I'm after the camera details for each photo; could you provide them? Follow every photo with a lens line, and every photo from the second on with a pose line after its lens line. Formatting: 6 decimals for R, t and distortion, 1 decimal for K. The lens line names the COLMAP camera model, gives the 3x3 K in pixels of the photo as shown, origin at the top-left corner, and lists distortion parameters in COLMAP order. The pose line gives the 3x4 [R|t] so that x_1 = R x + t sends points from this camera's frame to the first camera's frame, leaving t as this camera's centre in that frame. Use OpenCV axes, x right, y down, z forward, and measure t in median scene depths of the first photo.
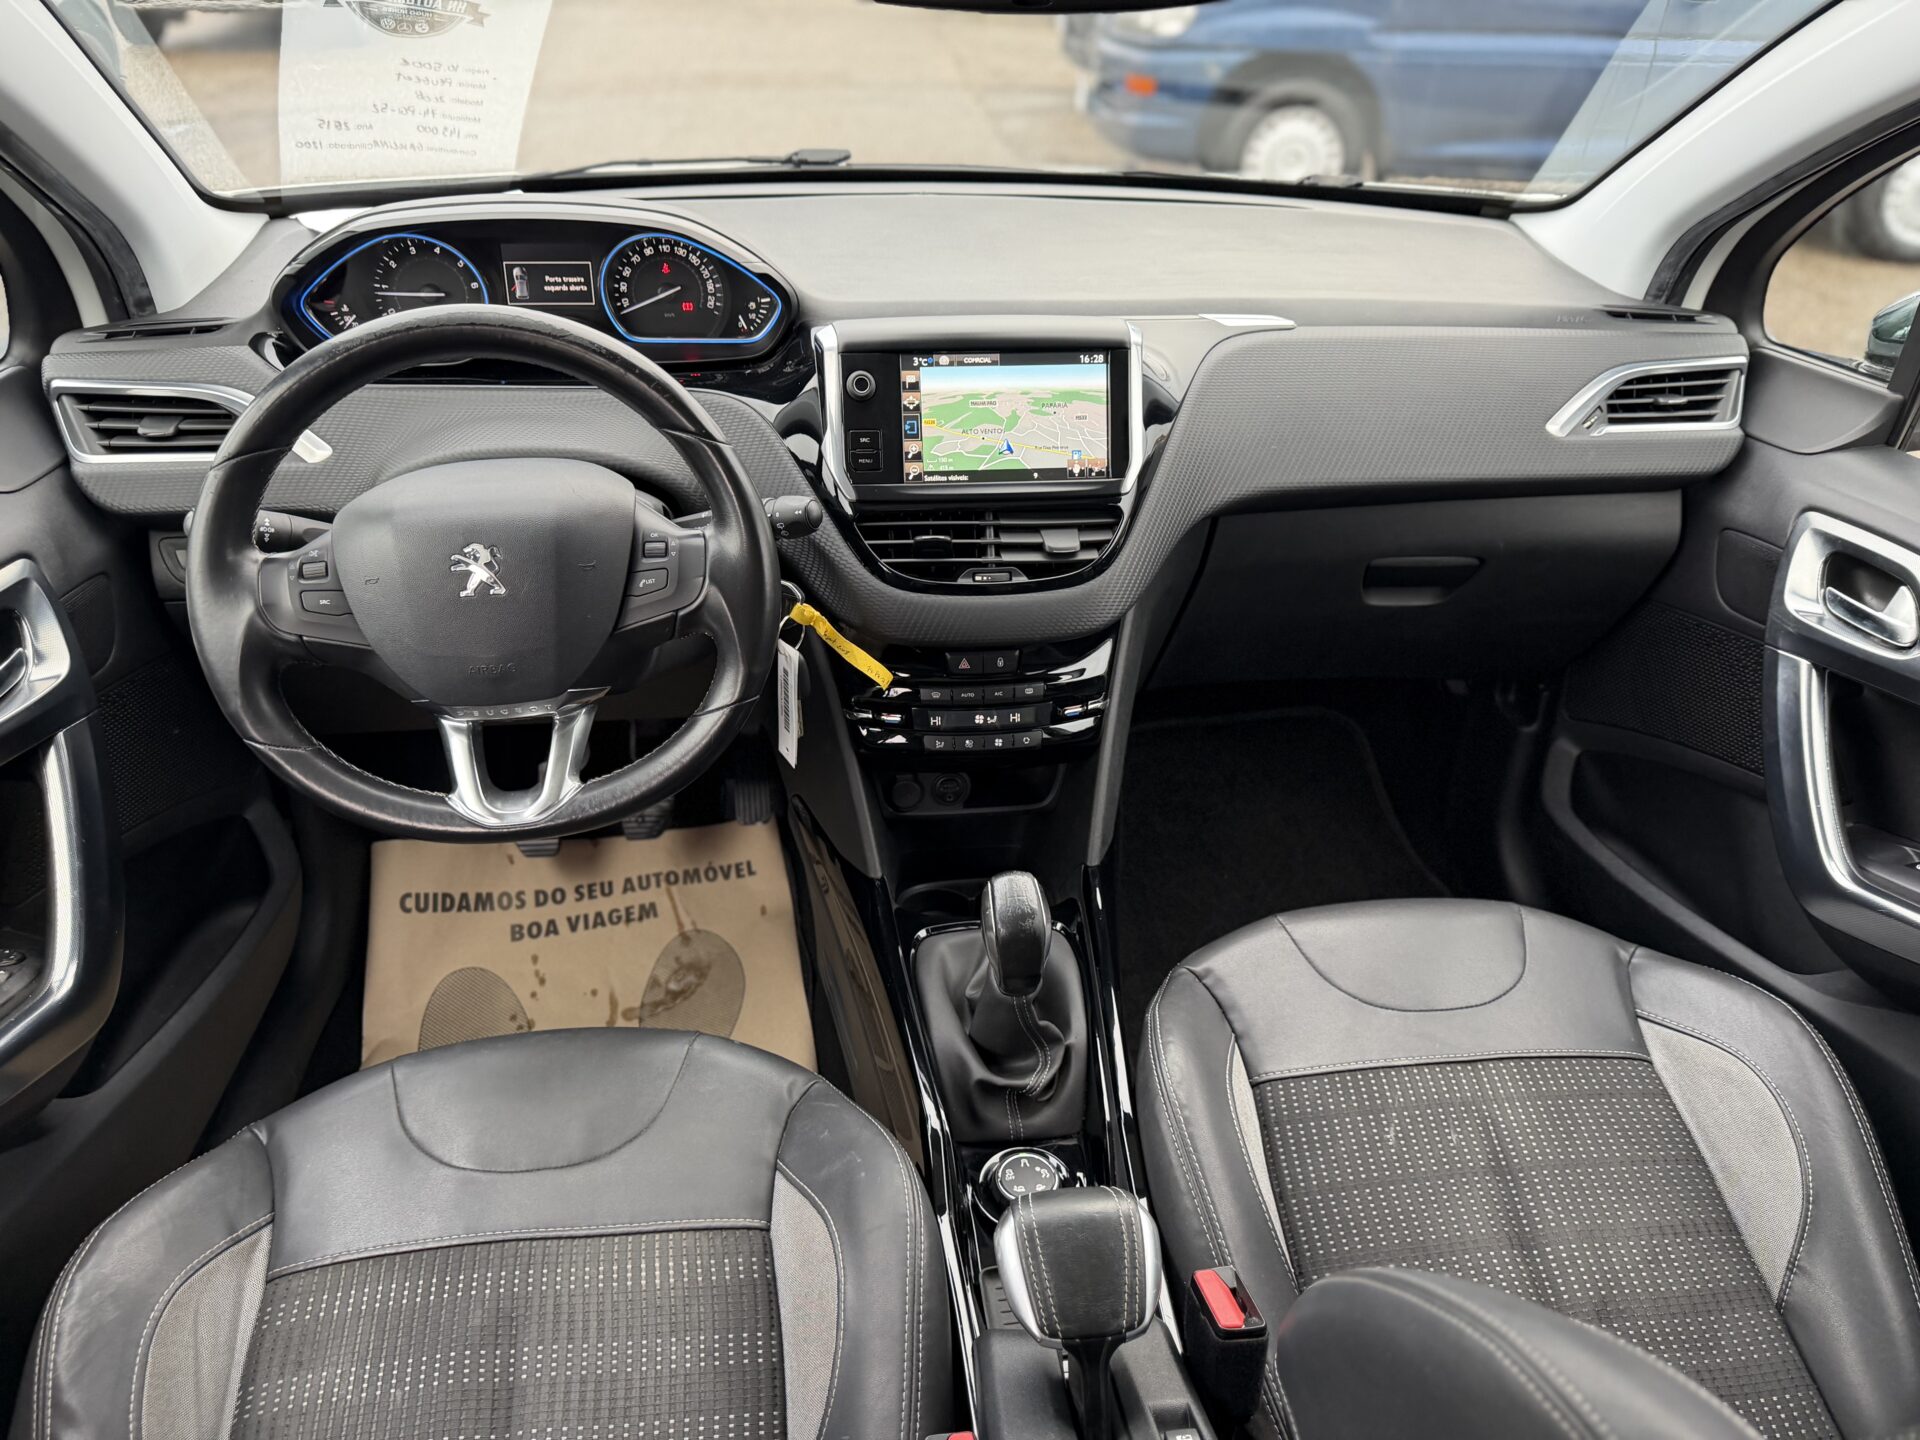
lens RADIAL K [[1374.5, 0, 966.9], [0, 1374.5, 714.1], [0, 0, 1]] dist [0.011865, -0.009137]
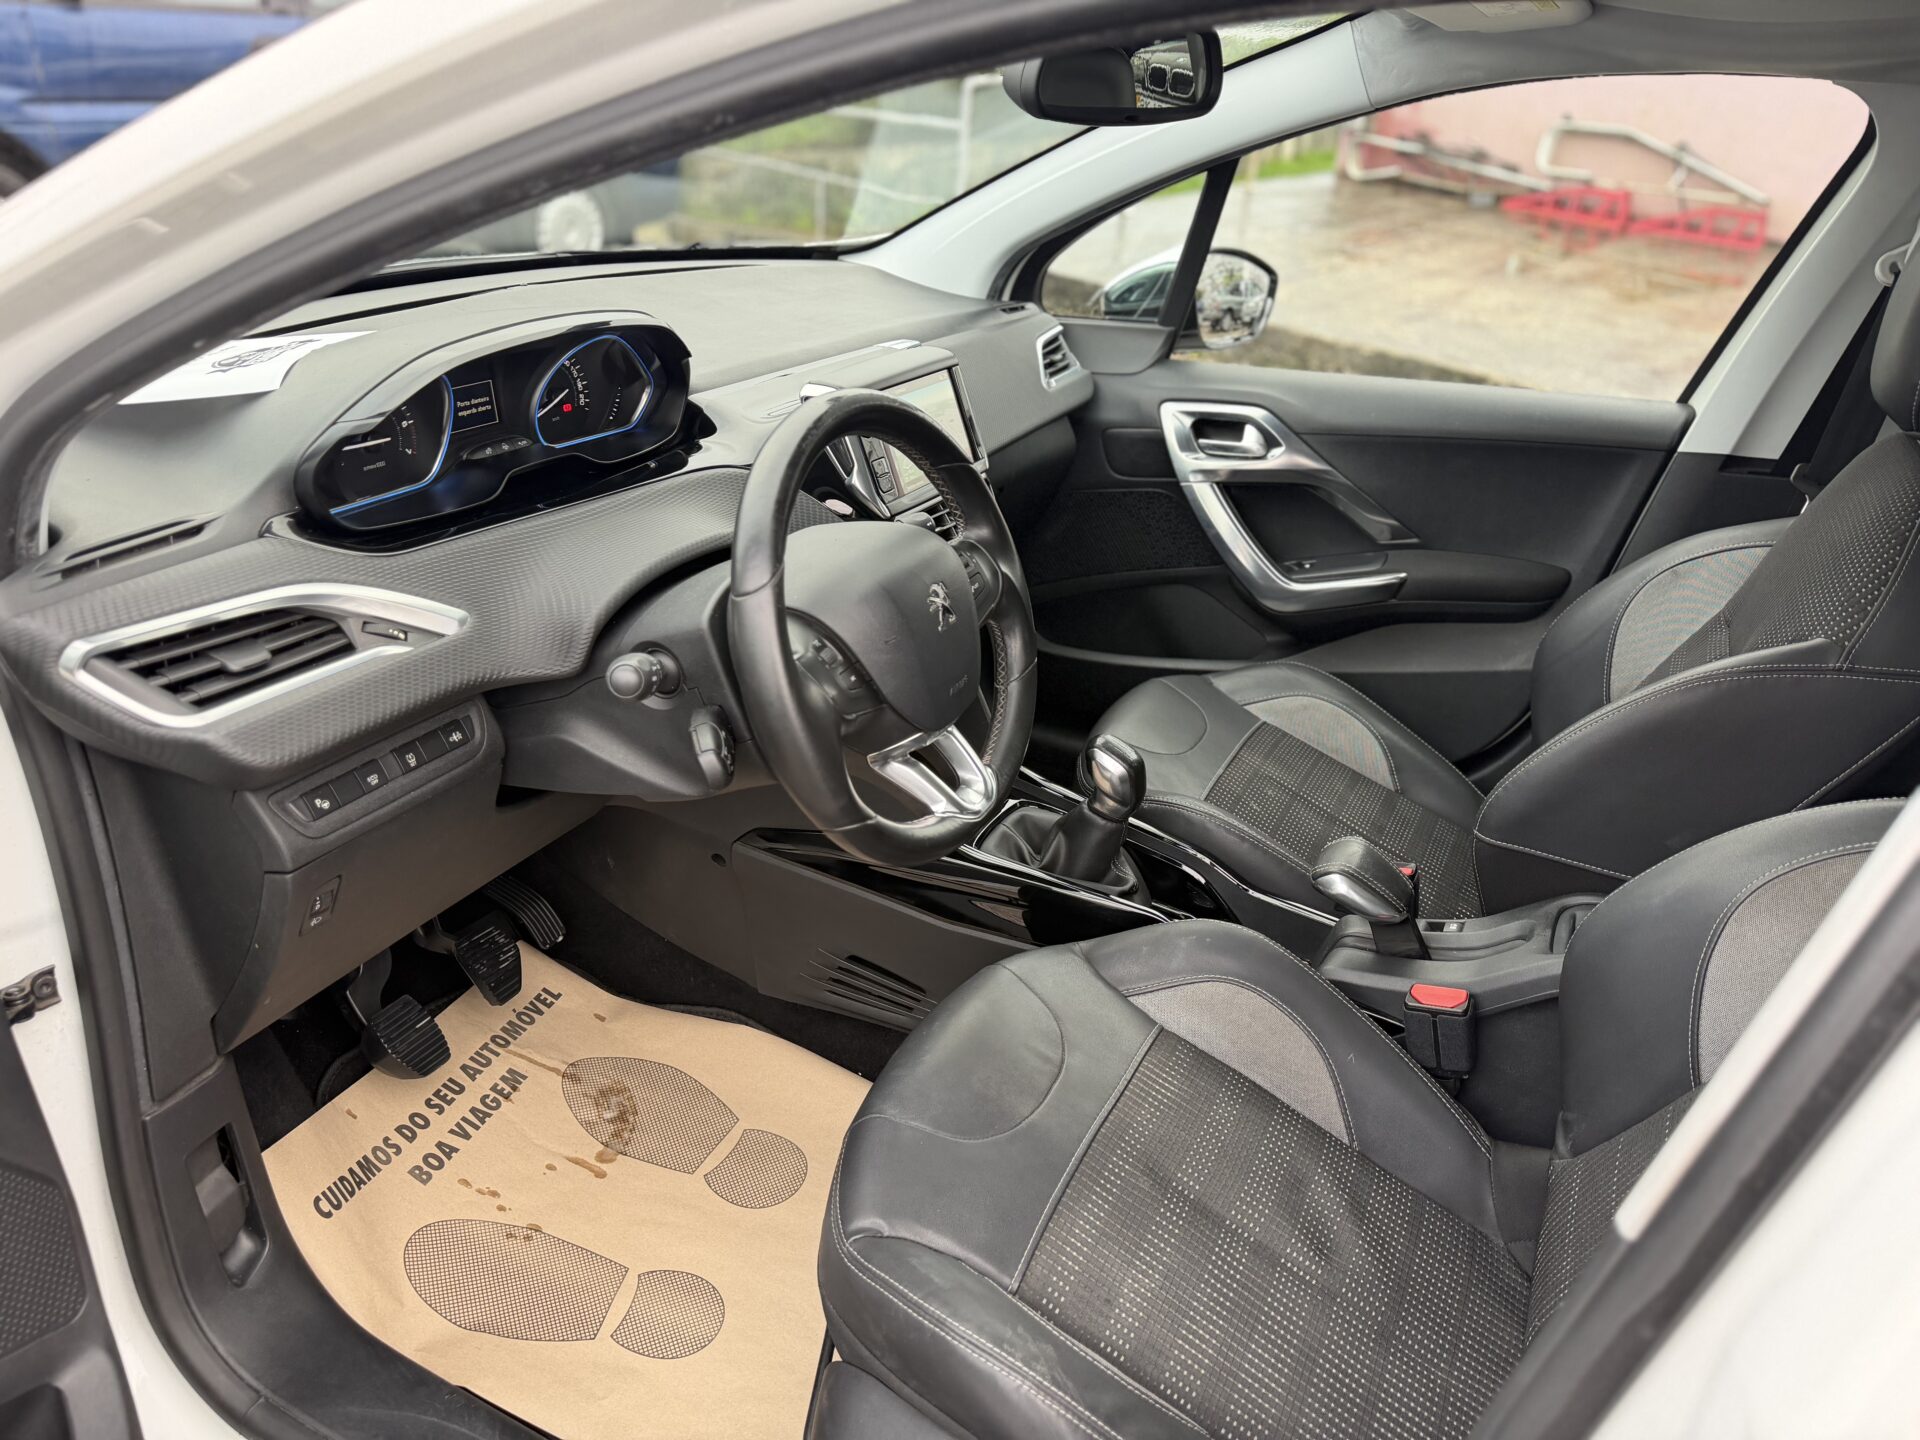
lens RADIAL K [[1374.5, 0, 973.0], [0, 1374.5, 724.9], [0, 0, 1]] dist [0.011865, -0.009137]
pose [[0.553996, -0.351783, 0.754545, -0.680225], [0.378835, 0.913588, 0.147787, -0.092761], [-0.741332, 0.203975, 0.639392, 0.139565]]
